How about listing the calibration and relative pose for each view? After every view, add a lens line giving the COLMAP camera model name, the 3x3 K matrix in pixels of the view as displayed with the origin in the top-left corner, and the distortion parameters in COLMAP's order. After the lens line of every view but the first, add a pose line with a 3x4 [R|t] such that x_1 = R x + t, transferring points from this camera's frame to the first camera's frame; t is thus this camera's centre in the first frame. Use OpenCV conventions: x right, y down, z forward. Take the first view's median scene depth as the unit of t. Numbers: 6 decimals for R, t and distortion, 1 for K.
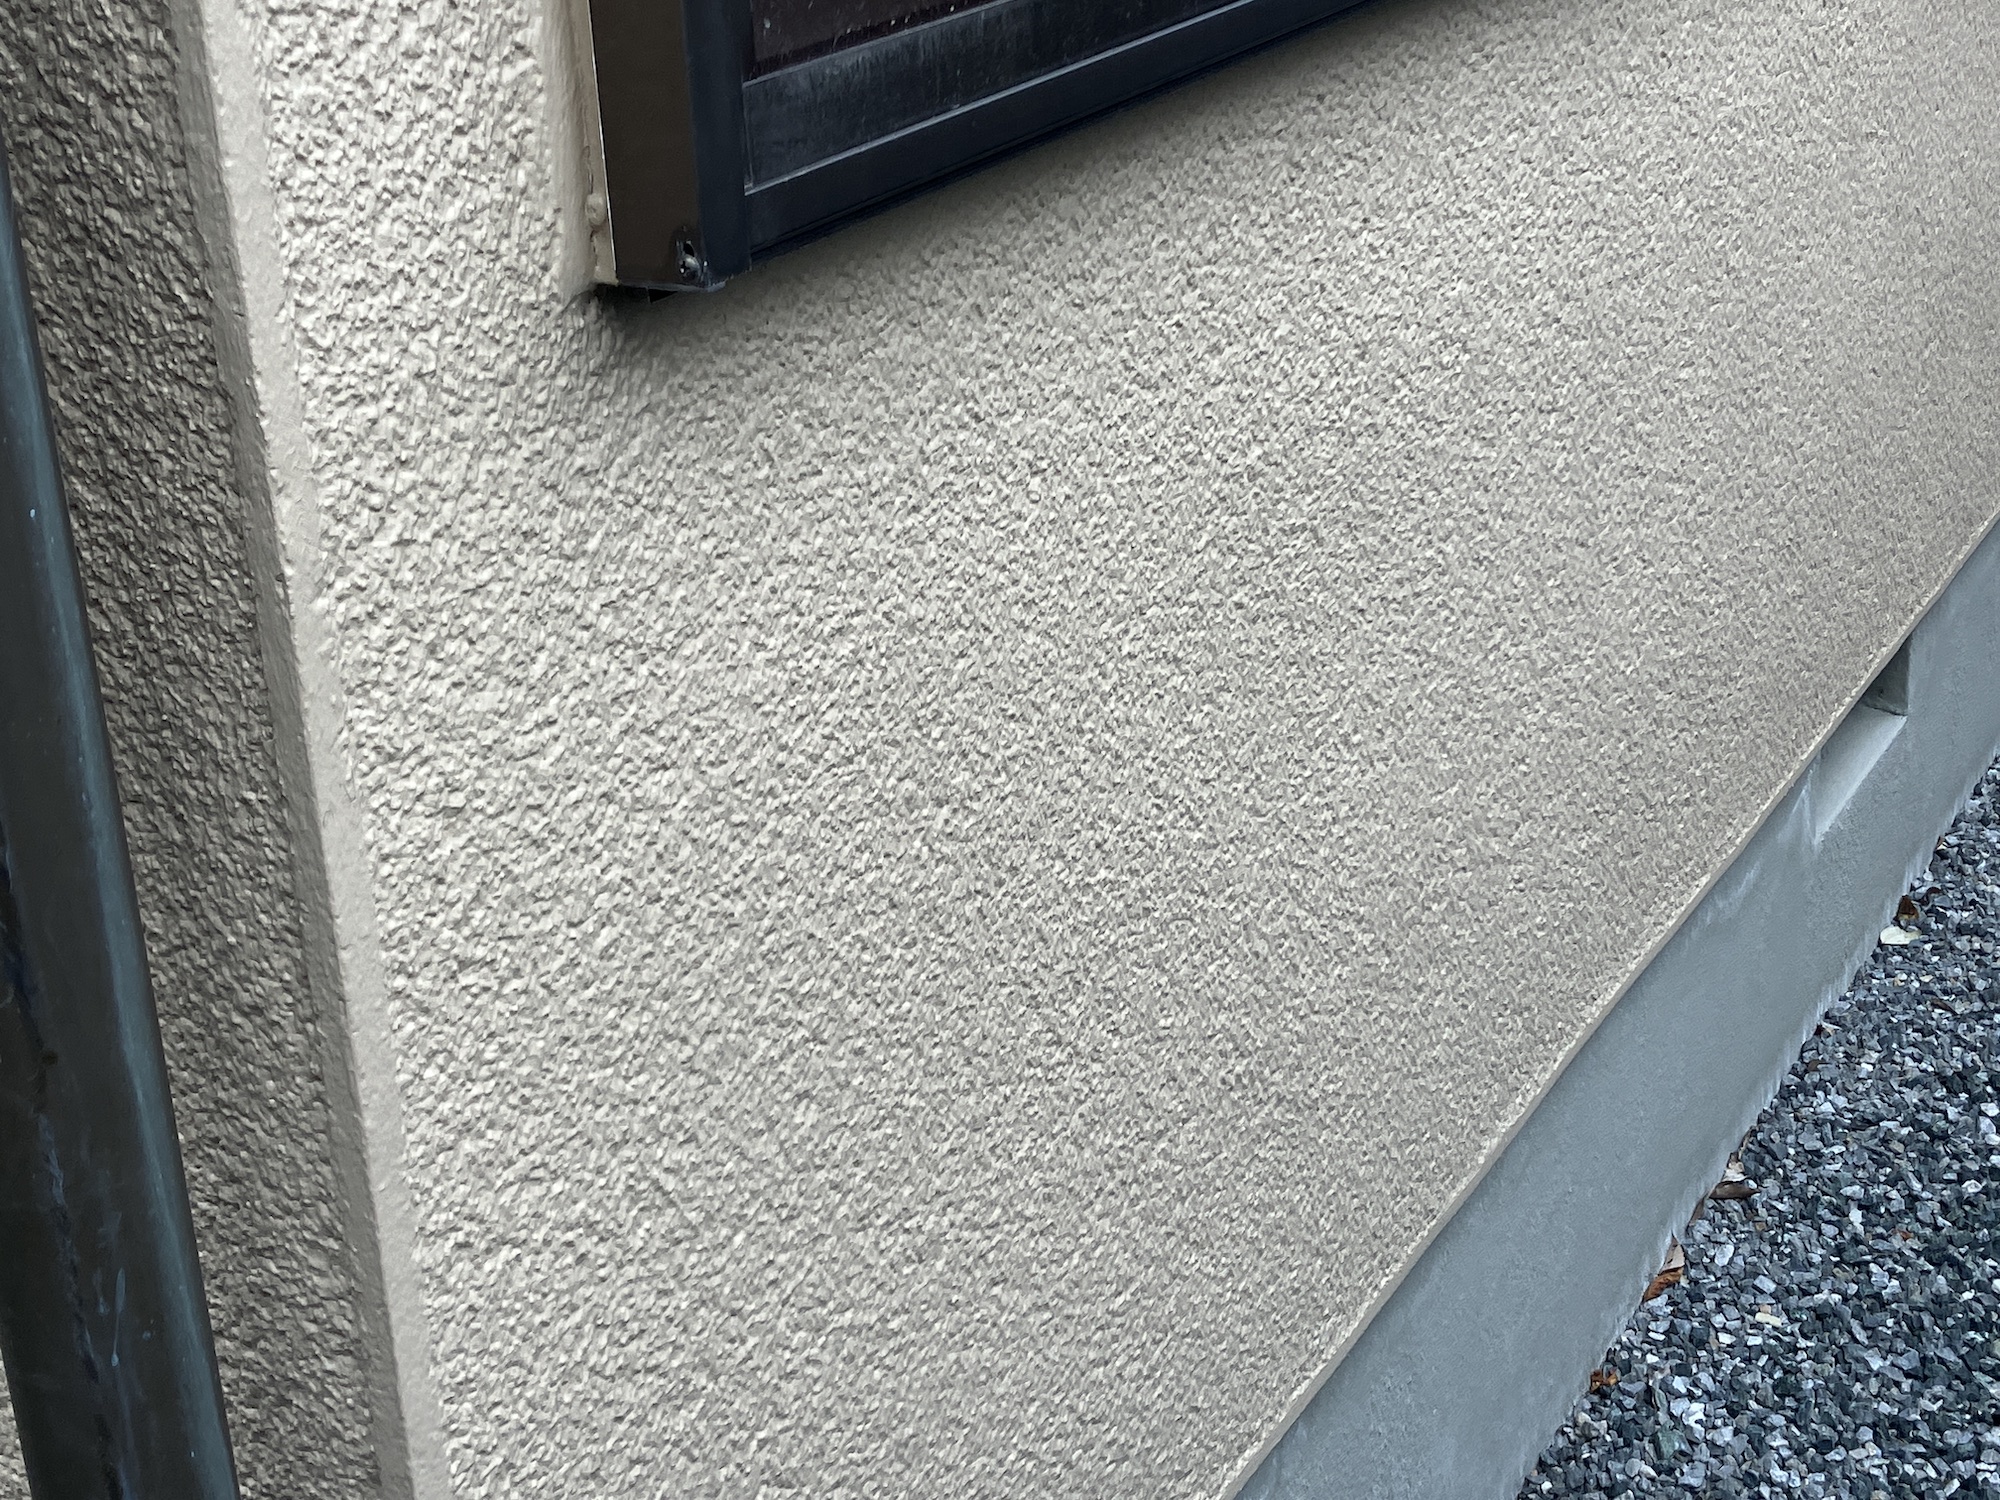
lens RADIAL K [[2857.1, 0, 996.2], [0, 2857.1, 747.6], [0, 0, 1]] dist [0.036460, 0.000000]
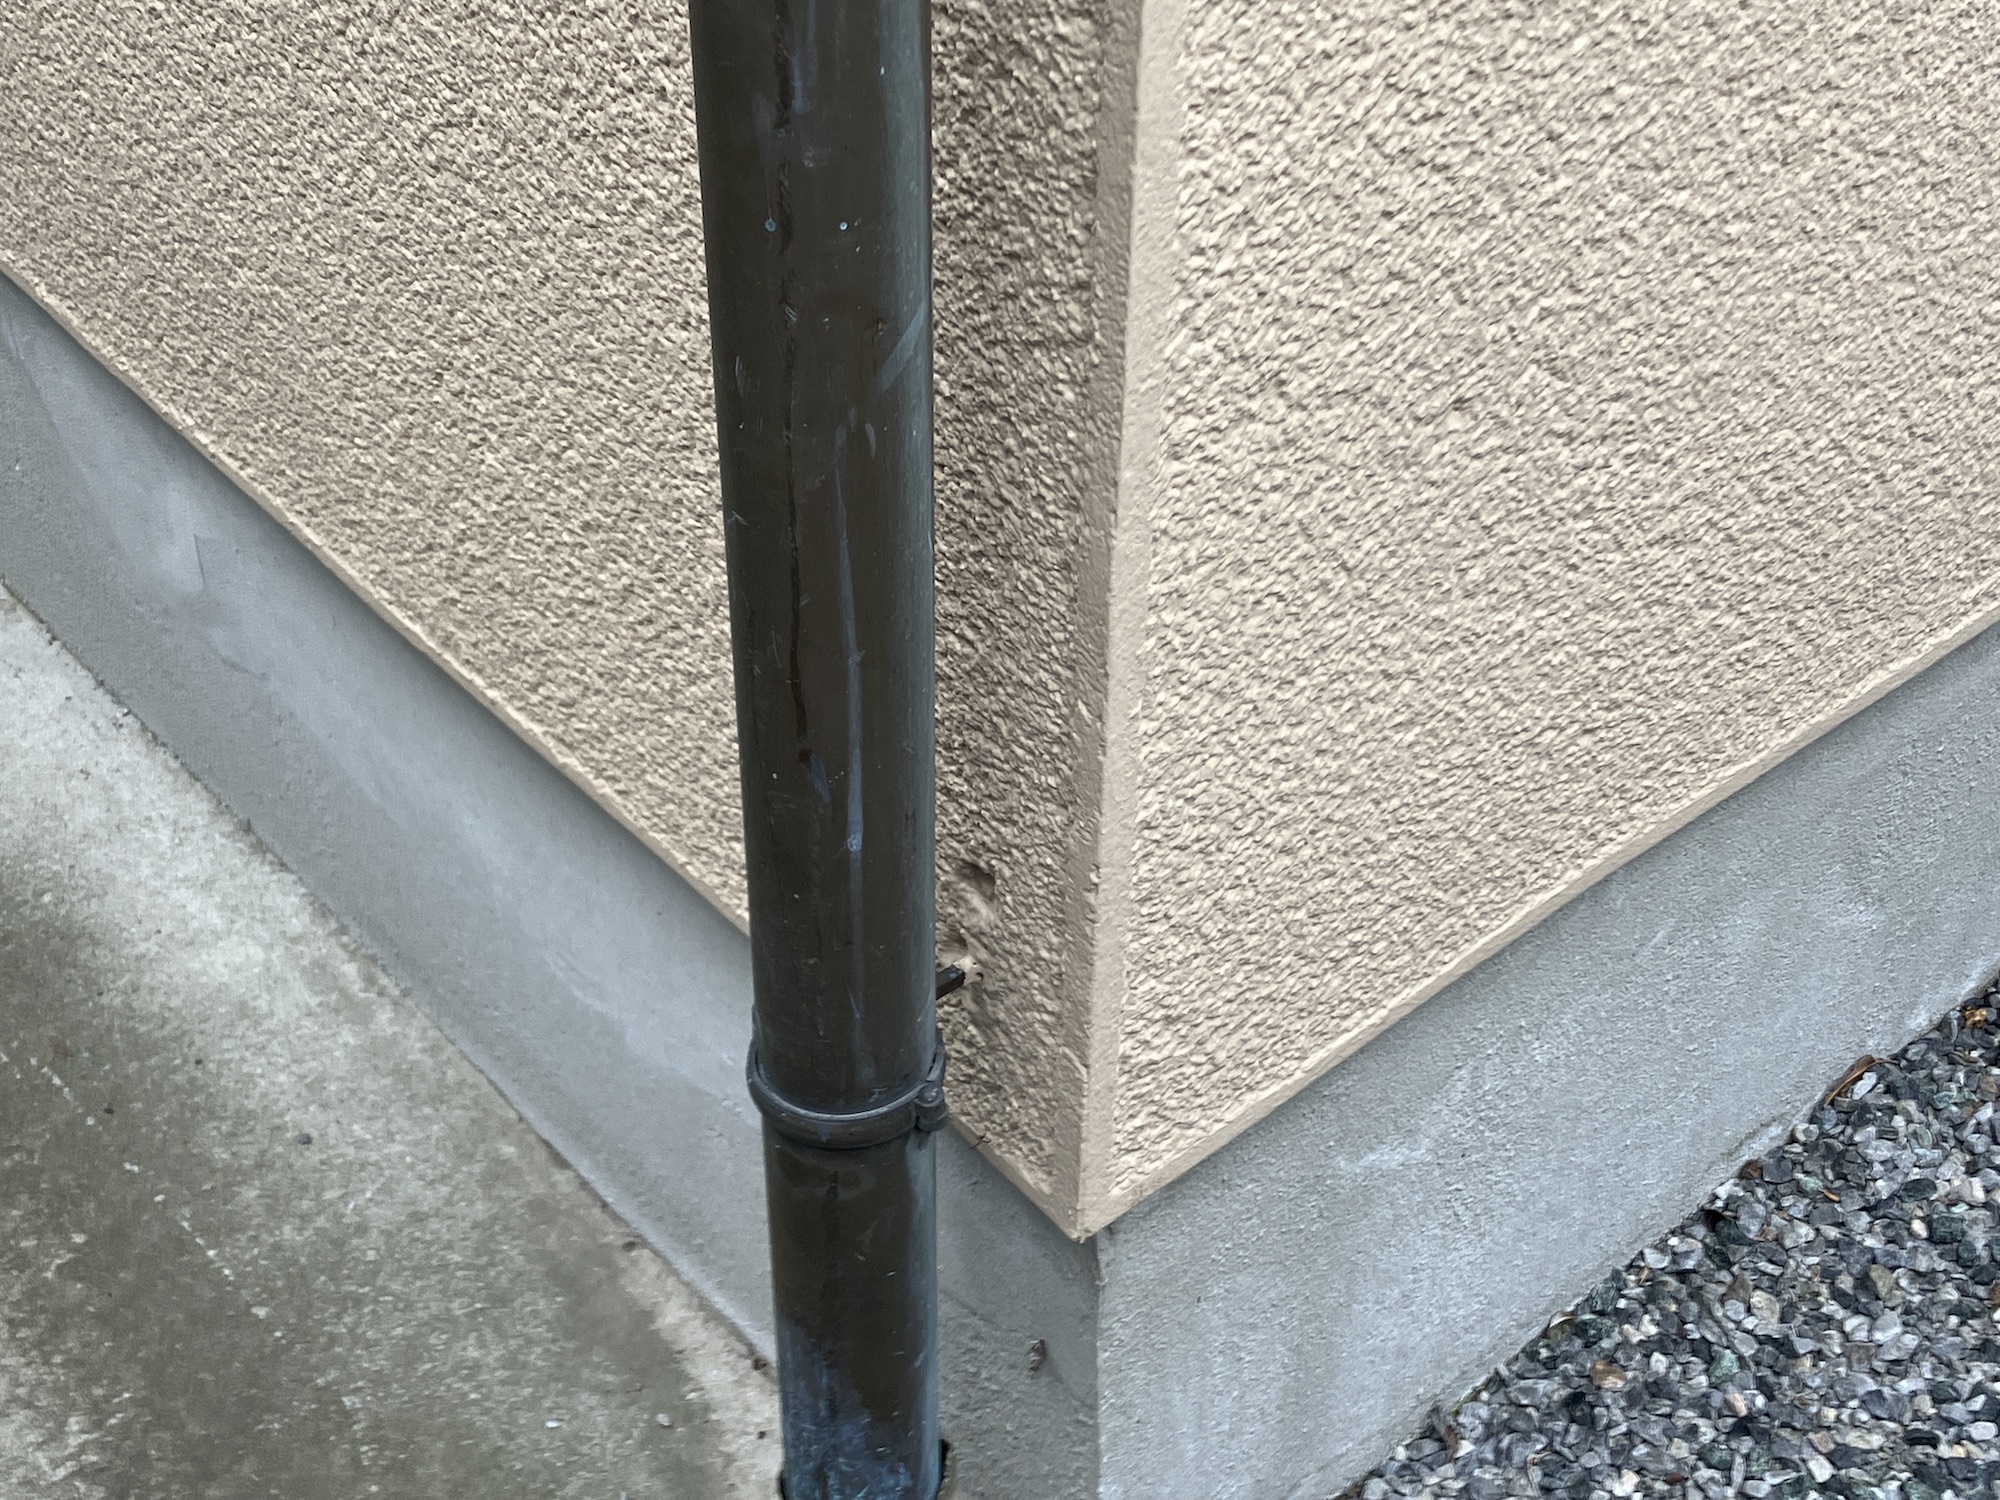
lens RADIAL K [[2857.1, 0, 999.3], [0, 2857.1, 753.0], [0, 0, 1]] dist [0.036460, 0.000000]
pose [[0.942111, 0.254108, -0.218758, -0.018594], [-0.175670, 0.929784, 0.323484, 0.132193], [0.285598, -0.266329, 0.920599, 0.176507]]
